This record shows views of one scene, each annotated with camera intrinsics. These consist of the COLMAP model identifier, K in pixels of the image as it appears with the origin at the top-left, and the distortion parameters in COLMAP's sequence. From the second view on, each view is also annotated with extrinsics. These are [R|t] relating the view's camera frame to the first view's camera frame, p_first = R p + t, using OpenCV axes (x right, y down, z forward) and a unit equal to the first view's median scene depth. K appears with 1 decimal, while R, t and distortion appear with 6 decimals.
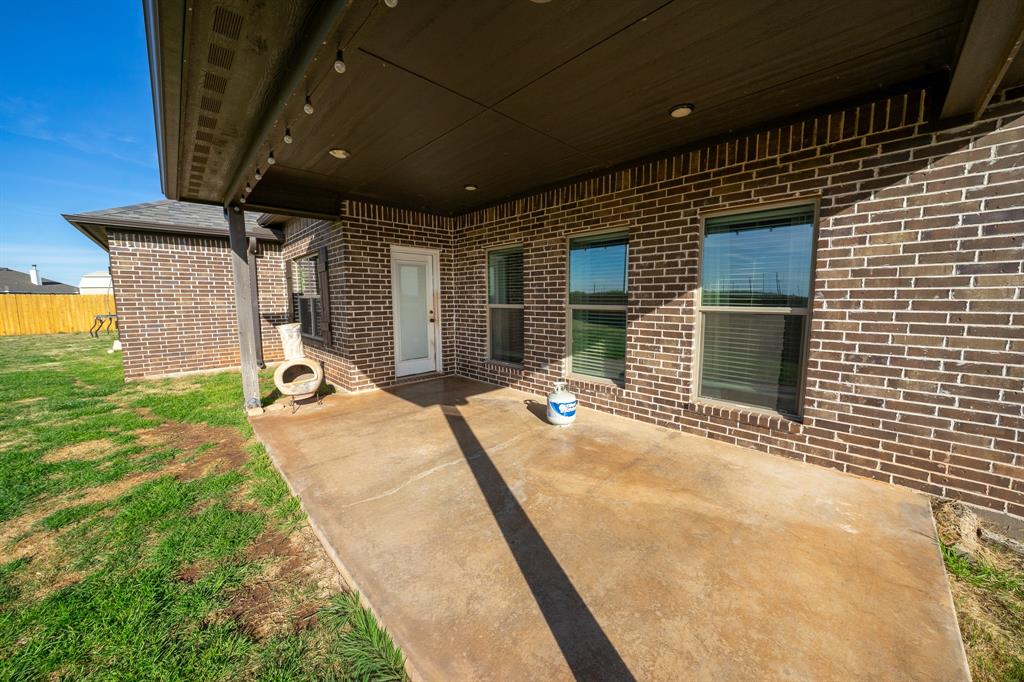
lens RADIAL K [[349.4, 0, 508.8], [0, 349.4, 334.9], [0, 0, 1]] dist [-0.012558, 0.000357]
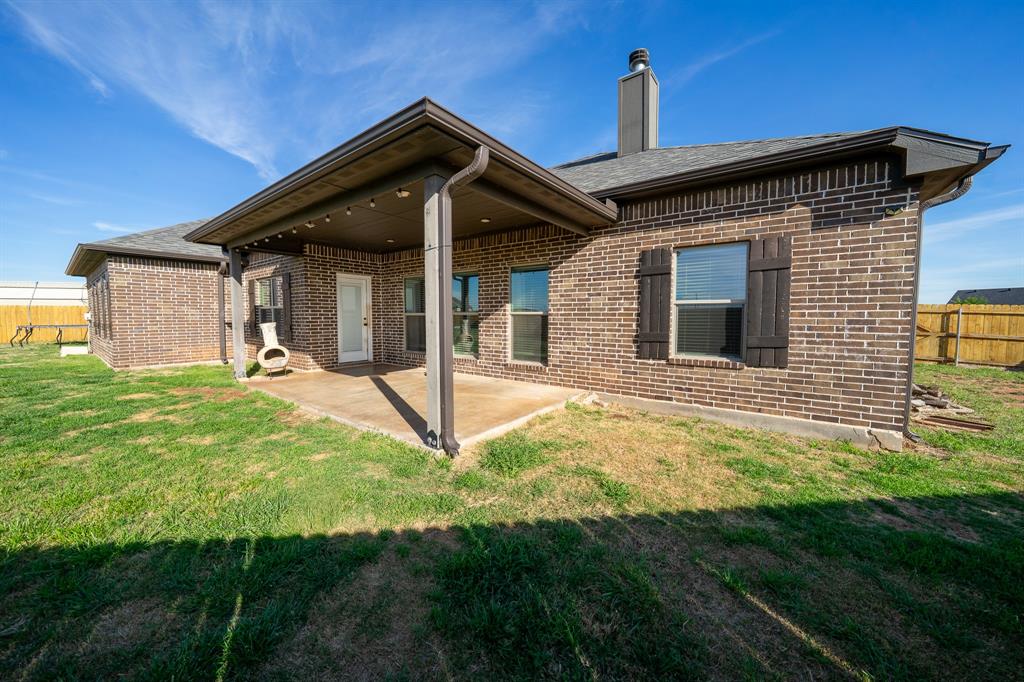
lens RADIAL K [[349.4, 0, 508.8], [0, 349.4, 334.9], [0, 0, 1]] dist [-0.012558, 0.000357]
pose [[0.987108, -0.001165, 0.160053, 0.215412], [0.009823, 0.998530, -0.053310, 0.135482], [-0.159756, 0.054194, 0.985668, -0.821912]]
